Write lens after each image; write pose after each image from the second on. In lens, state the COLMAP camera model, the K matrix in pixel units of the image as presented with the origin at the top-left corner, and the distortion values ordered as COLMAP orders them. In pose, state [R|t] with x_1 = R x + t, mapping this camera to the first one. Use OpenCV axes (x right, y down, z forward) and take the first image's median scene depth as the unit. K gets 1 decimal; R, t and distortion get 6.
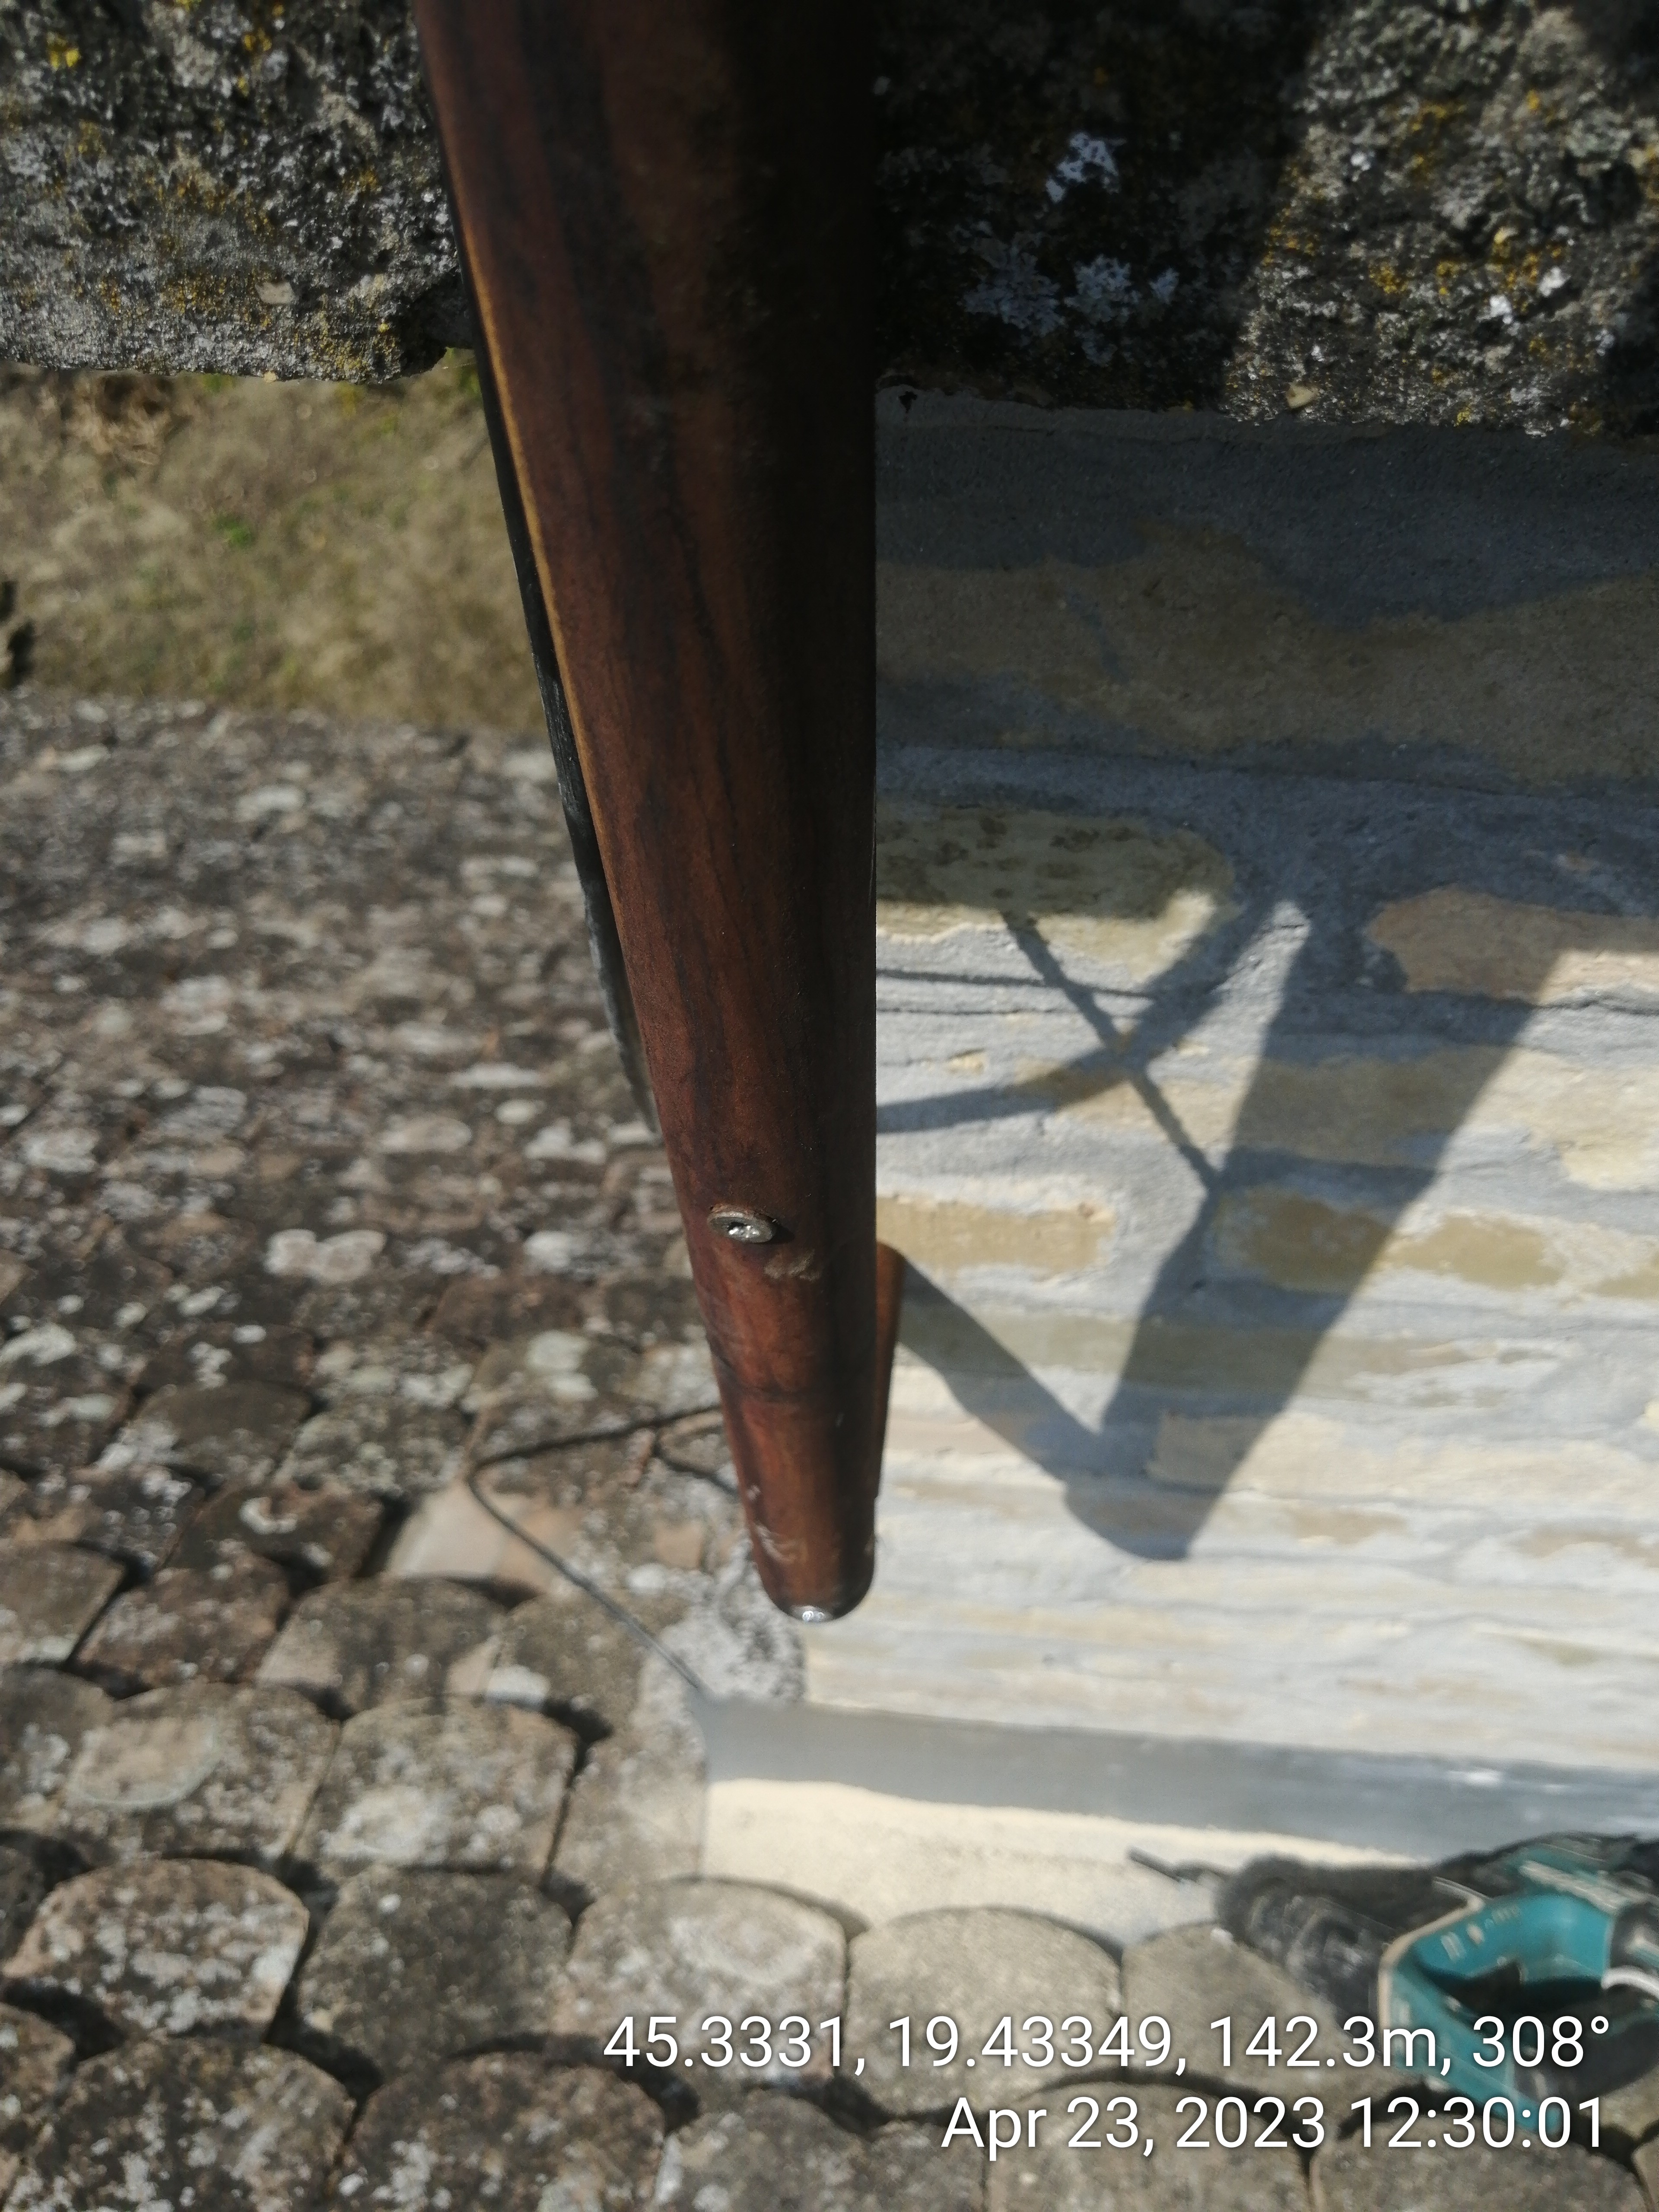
lens RADIAL K [[1884.5, 0, 839.1], [0, 1884.5, 1103.4], [0, 0, 1]] dist [-0.038882, 0.058882]
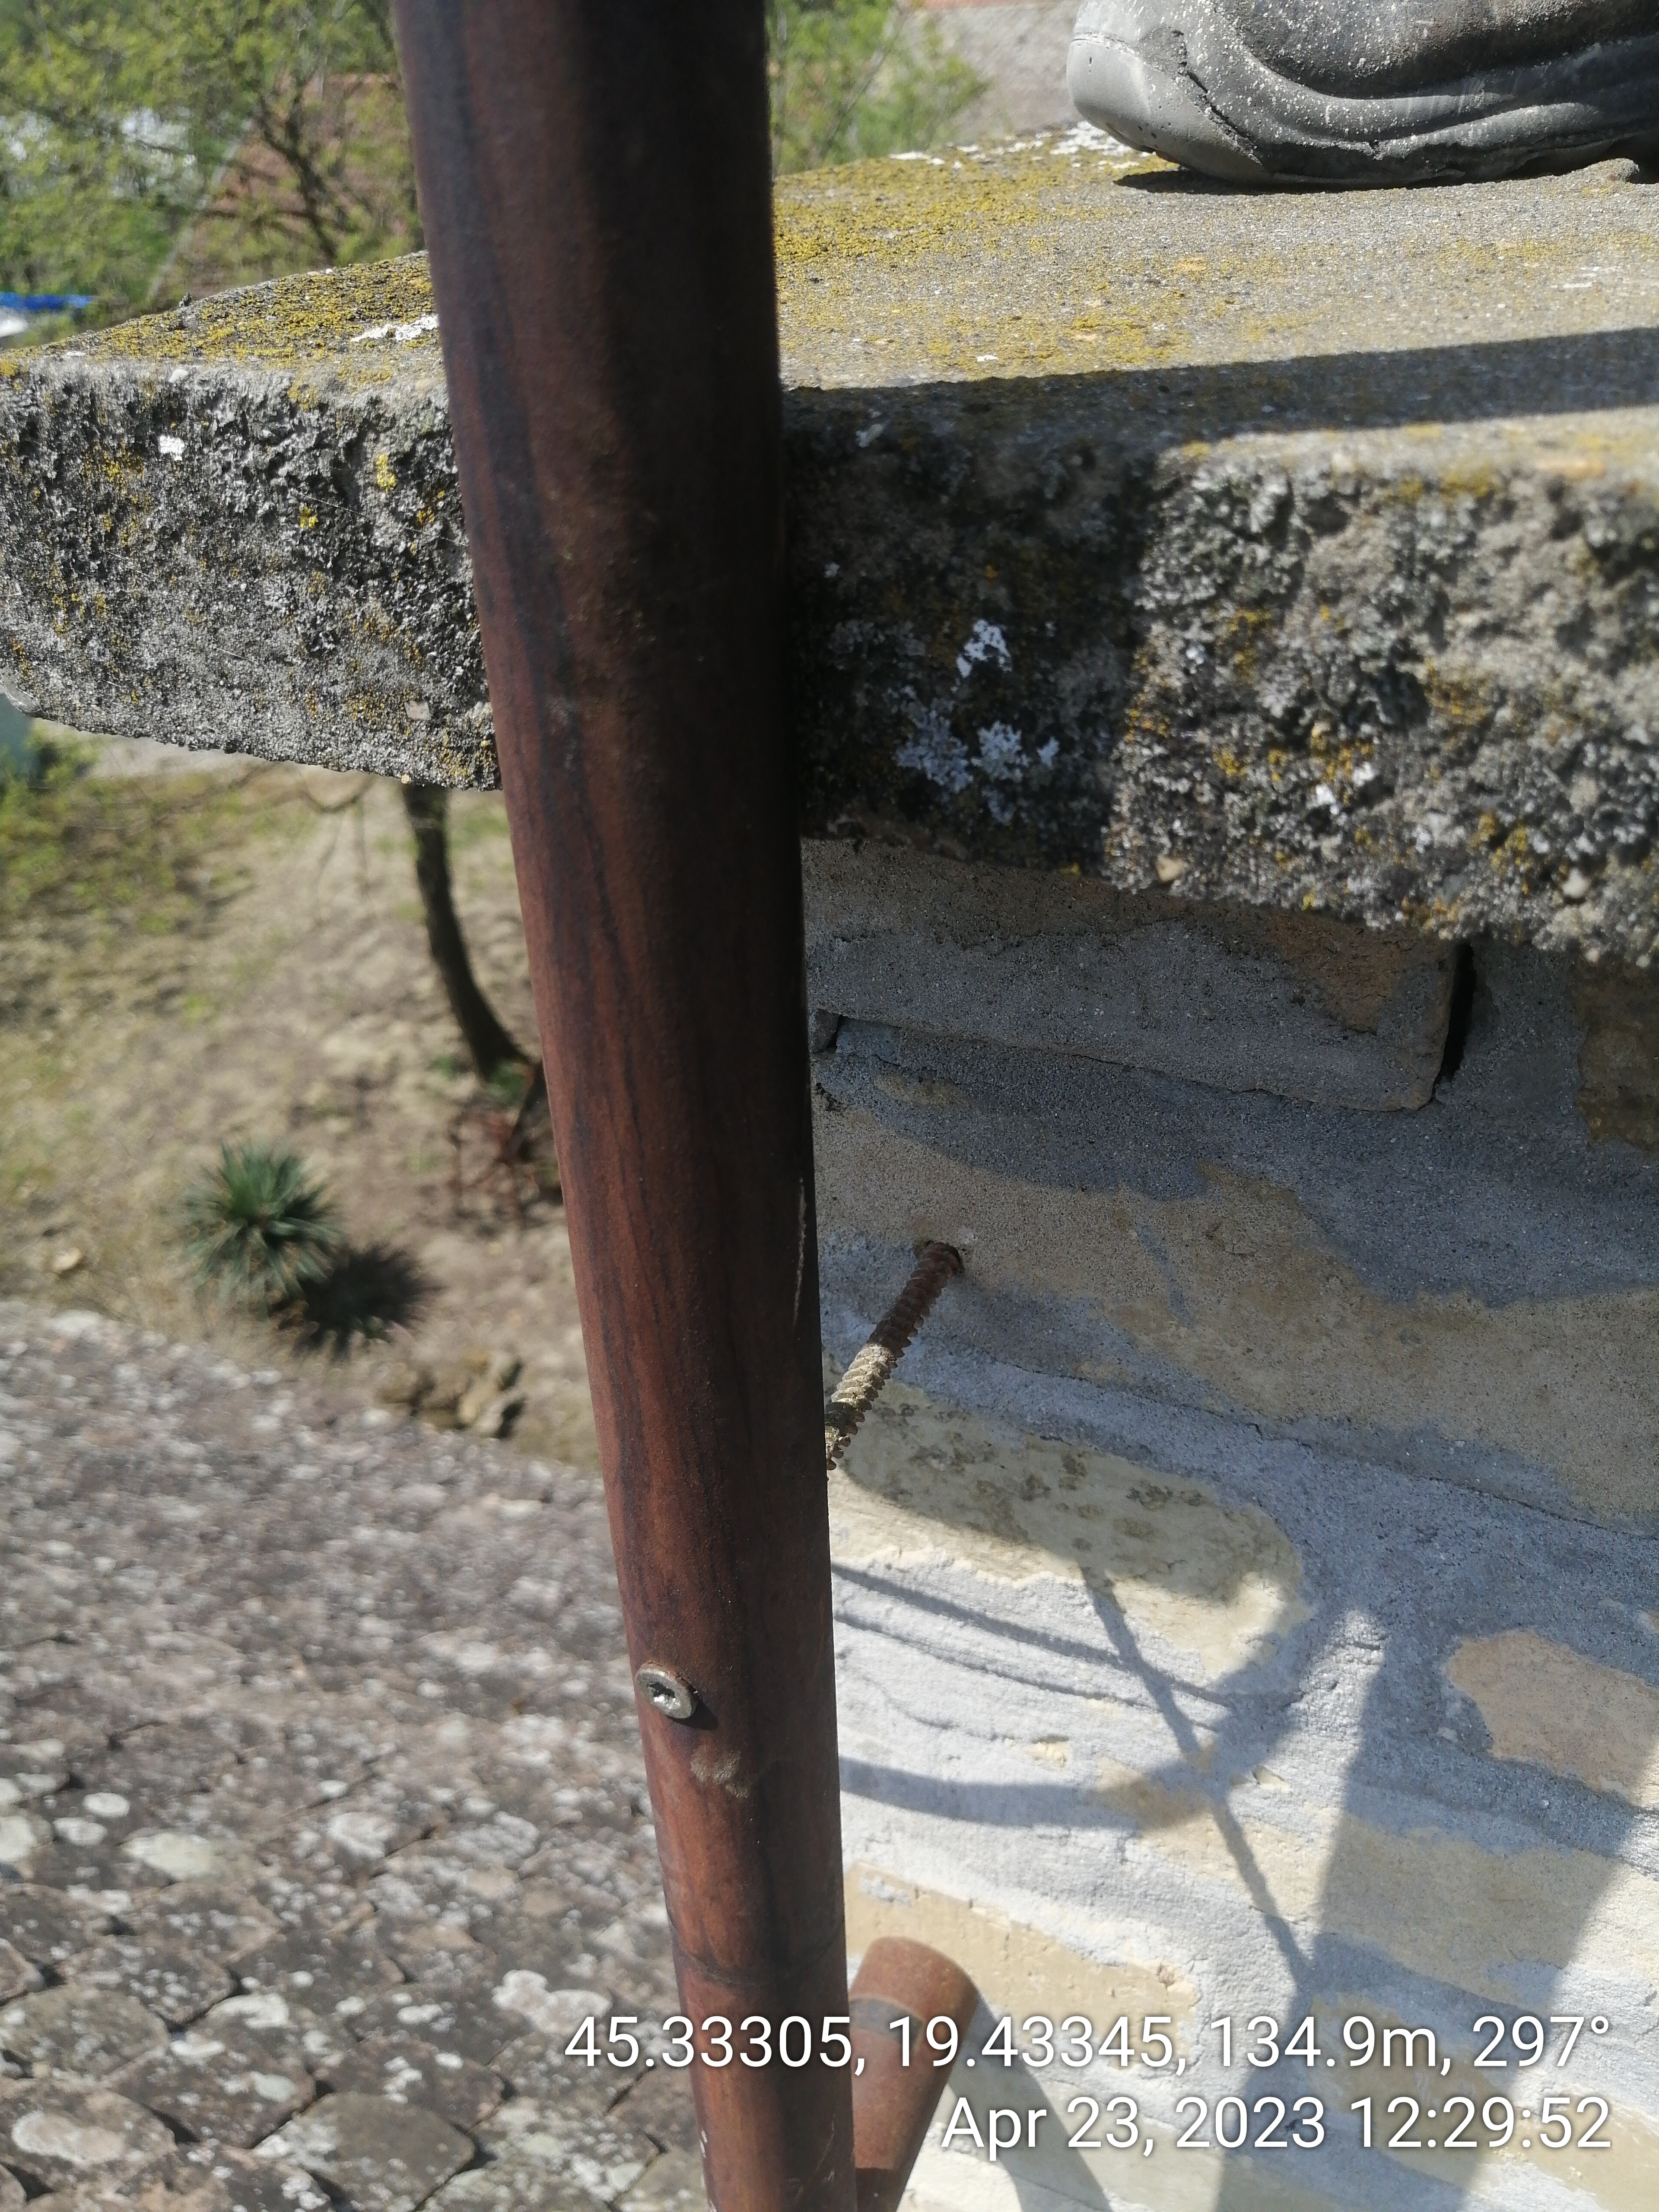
lens RADIAL K [[1712.8, 0, 833.9], [0, 1712.8, 1103.1], [0, 0, 1]] dist [-0.029351, 0.038020]
pose [[0.955939, 0.167367, -0.241181, 0.186417], [-0.258668, 0.868714, -0.422406, 0.142569], [0.138820, 0.466181, 0.873730, 0.063906]]
